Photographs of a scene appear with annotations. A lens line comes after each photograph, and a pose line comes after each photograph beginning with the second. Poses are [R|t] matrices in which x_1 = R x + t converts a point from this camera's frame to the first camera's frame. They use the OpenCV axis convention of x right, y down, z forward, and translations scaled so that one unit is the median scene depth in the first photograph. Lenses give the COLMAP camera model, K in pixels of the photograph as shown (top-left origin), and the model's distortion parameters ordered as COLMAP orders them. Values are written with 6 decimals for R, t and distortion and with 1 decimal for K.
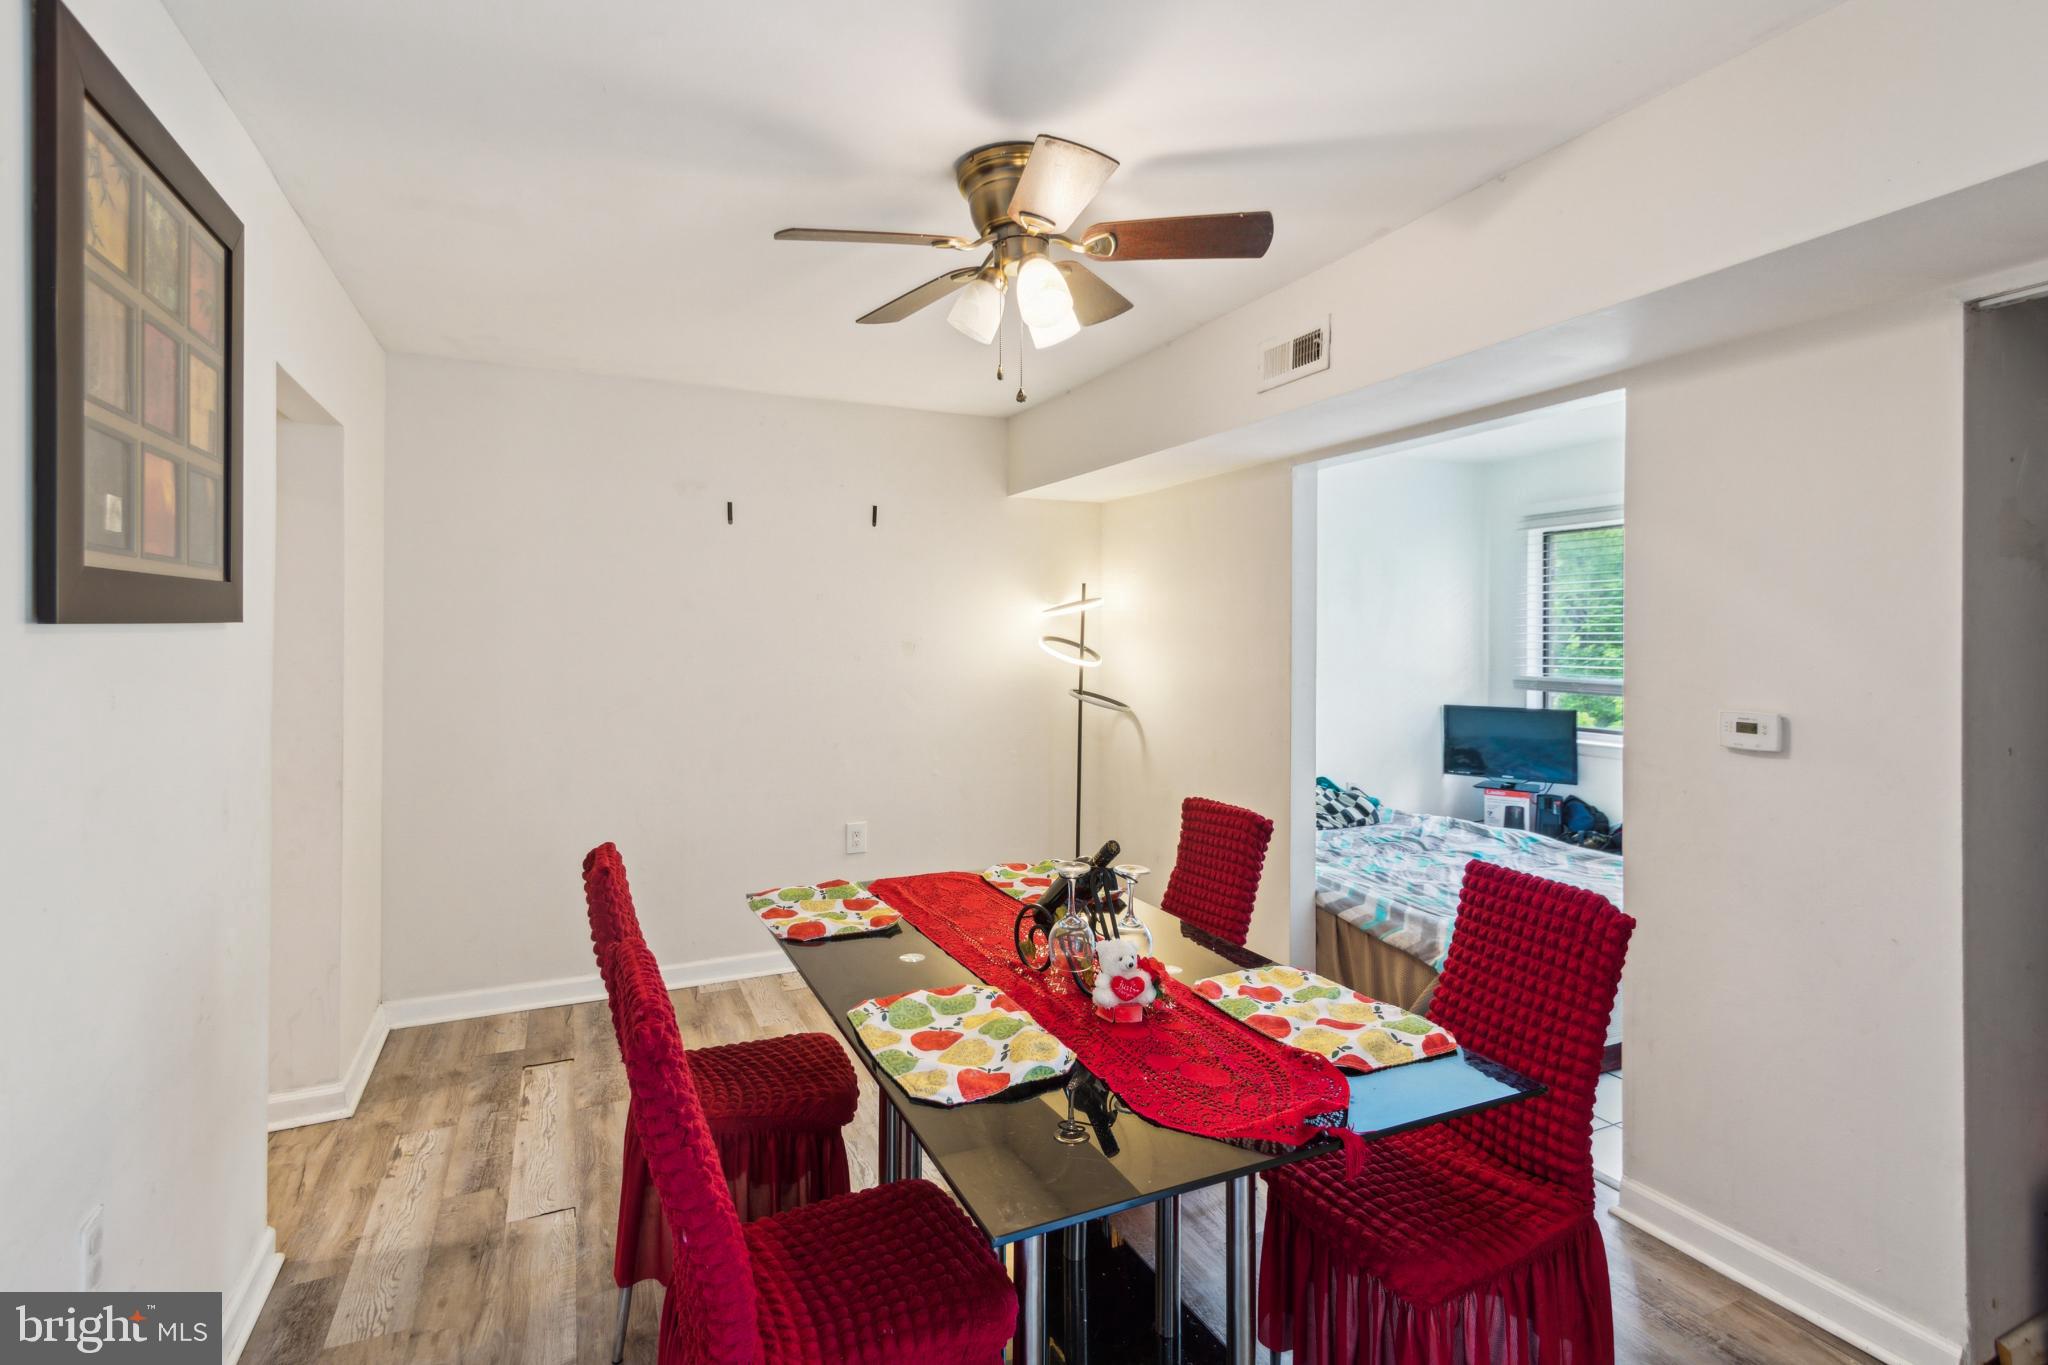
lens RADIAL K [[974.4, 0, 1020.7], [0, 974.4, 632.3], [0, 0, 1]] dist [0.012197, -0.000642]
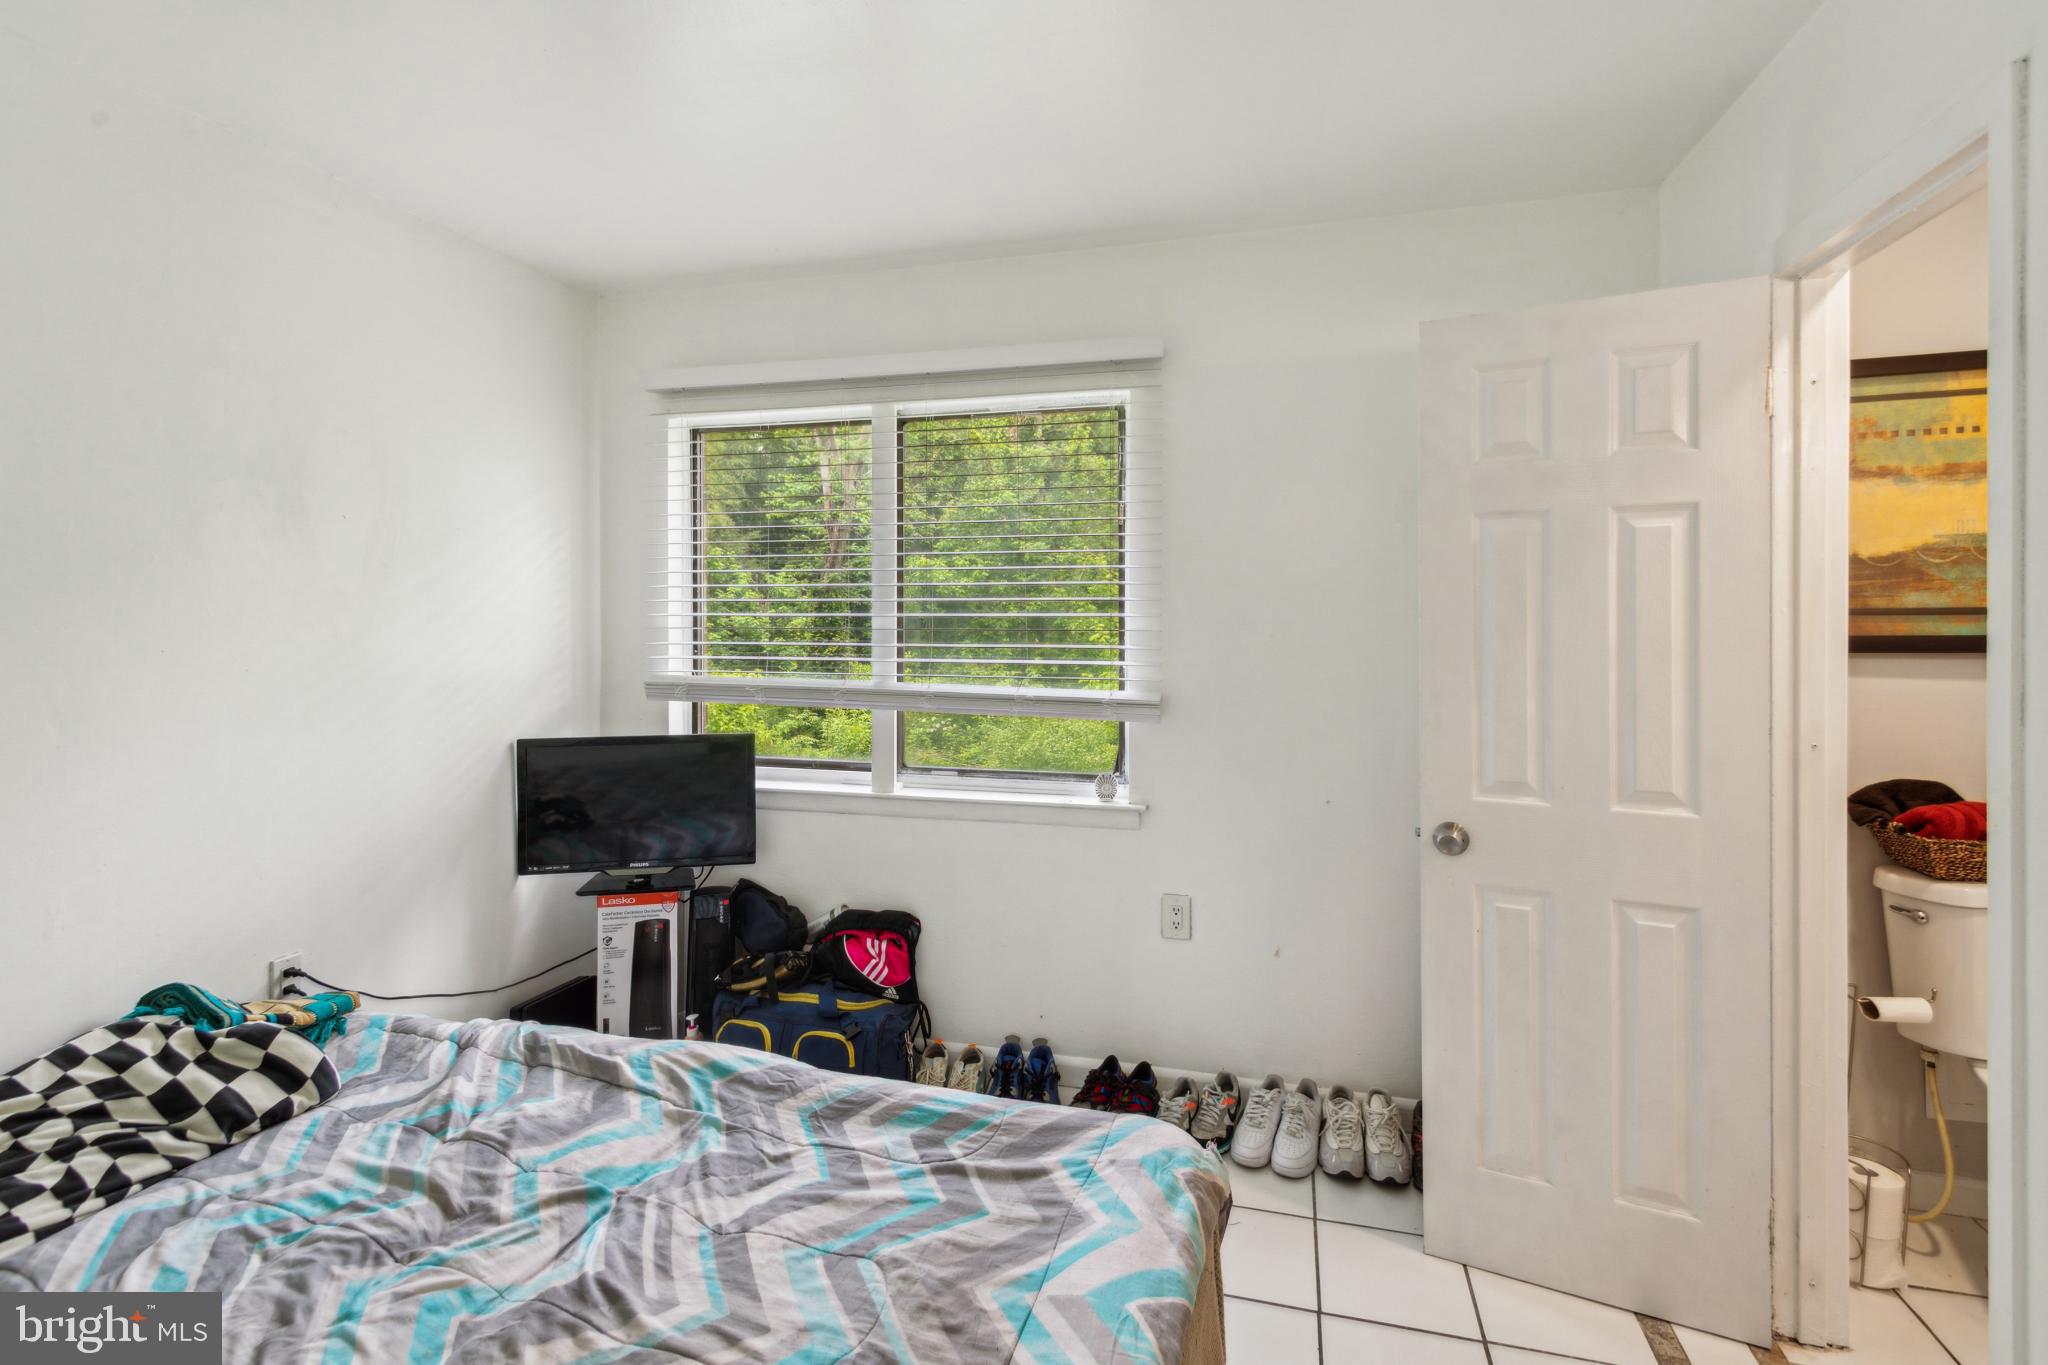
lens RADIAL K [[963.4, 0, 1028.8], [0, 963.4, 612.6], [0, 0, 1]] dist [0.002981, 0.000025]
pose [[0.632631, -0.011899, 0.774362, 0.227778], [0.005963, 0.999927, 0.010493, 0.003711], [-0.774430, -0.002021, 0.632656, 0.505203]]
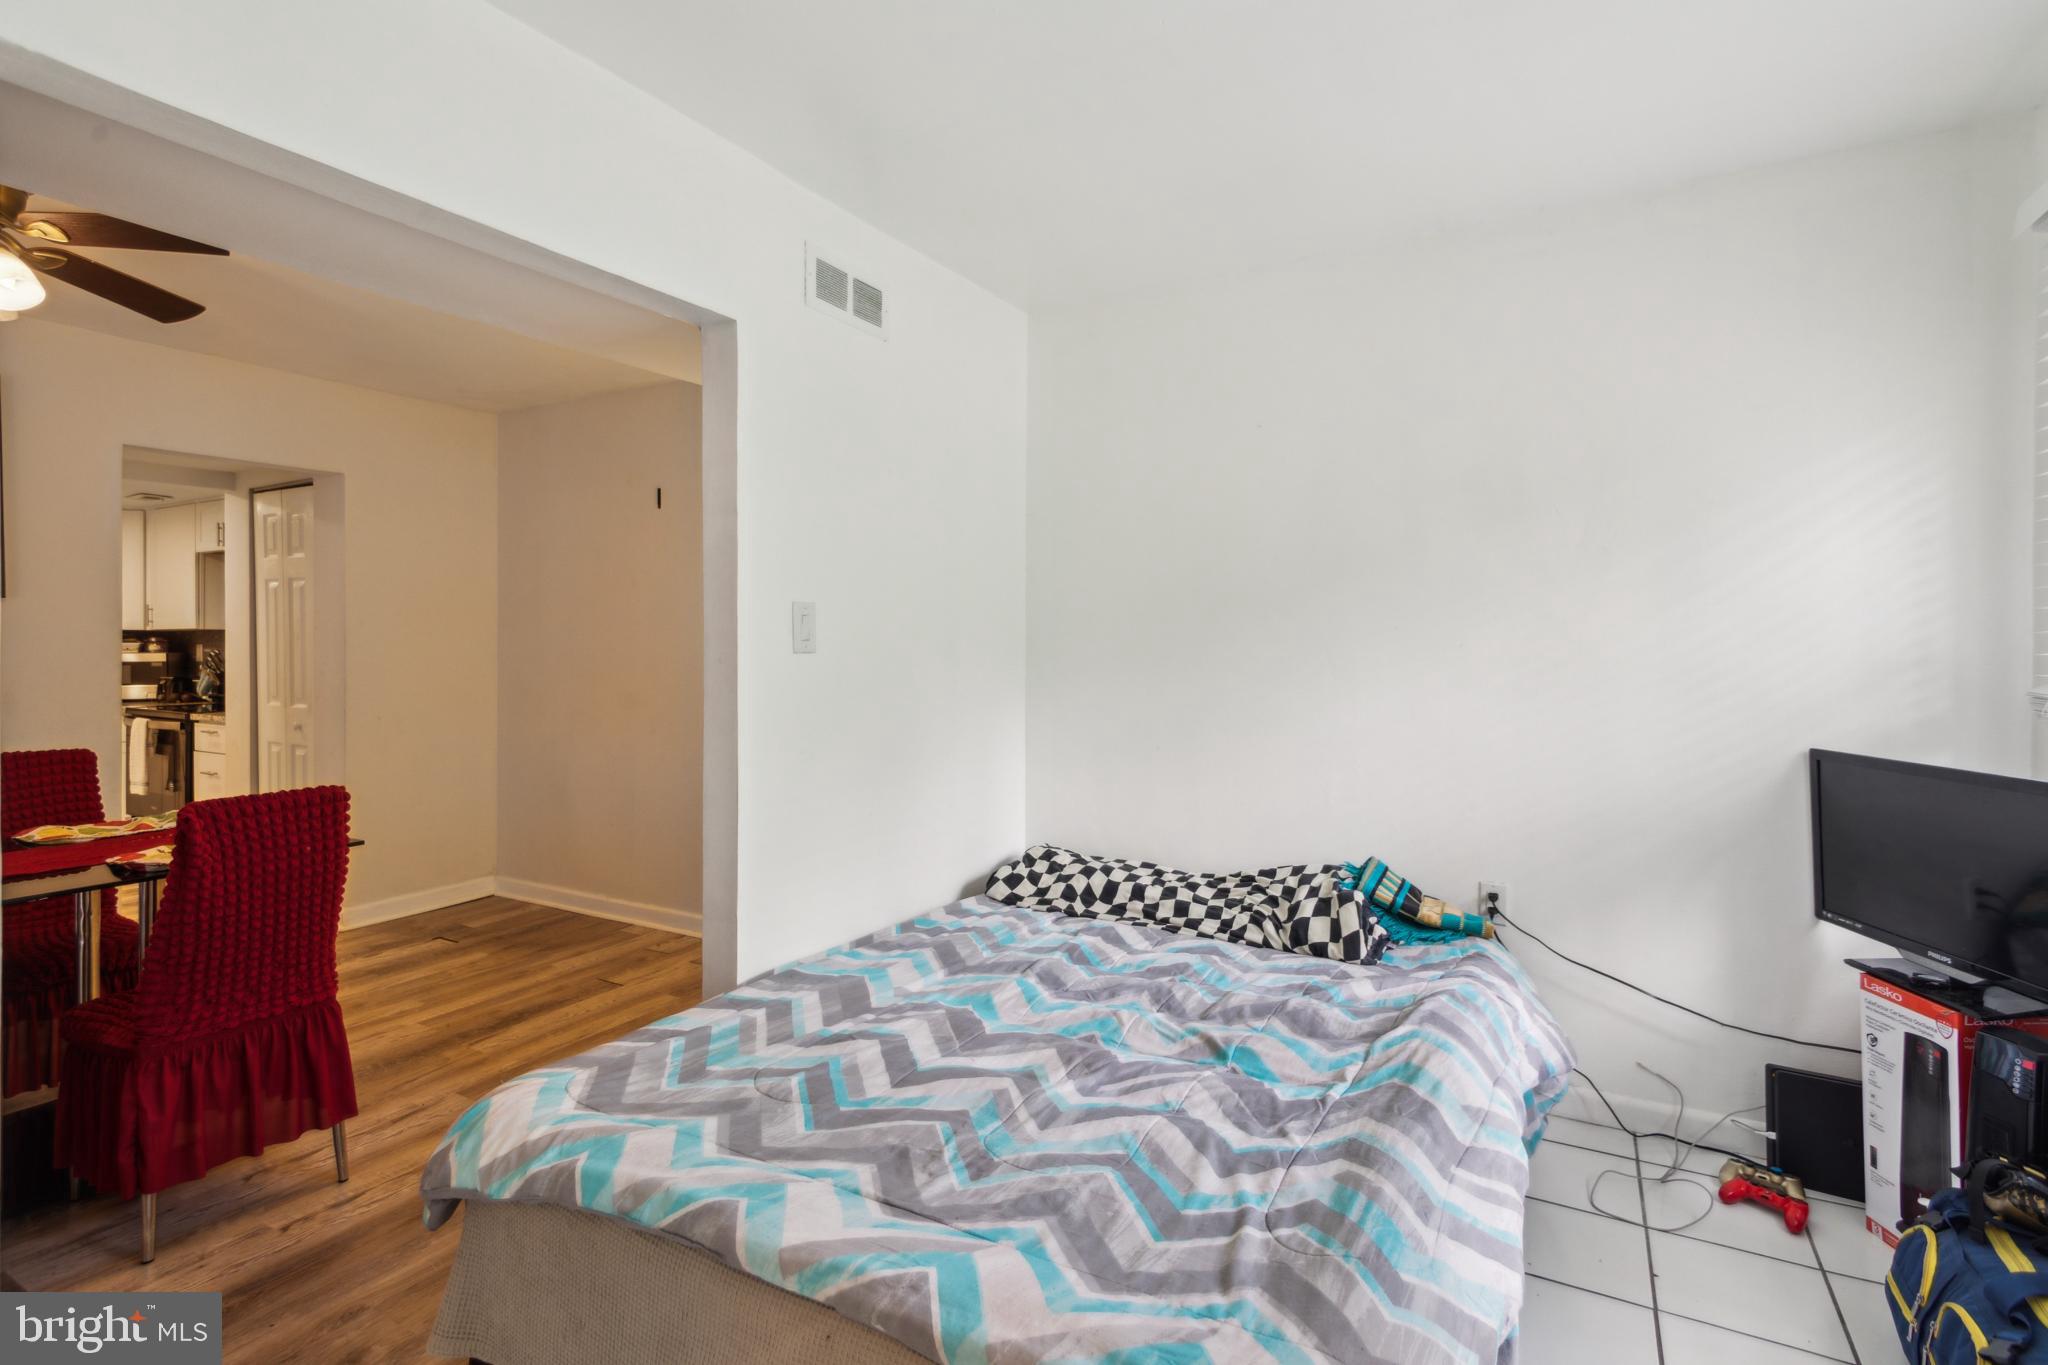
lens RADIAL K [[988.8, 0, 1023.3], [0, 988.8, 650.7], [0, 0, 1]] dist [-0.001320, -0.000620]
pose [[0.588564, -0.003416, -0.808443, 0.609003], [0.009793, 0.999948, 0.002905, 0.029140], [0.808391, -0.009627, 0.588567, 0.516975]]
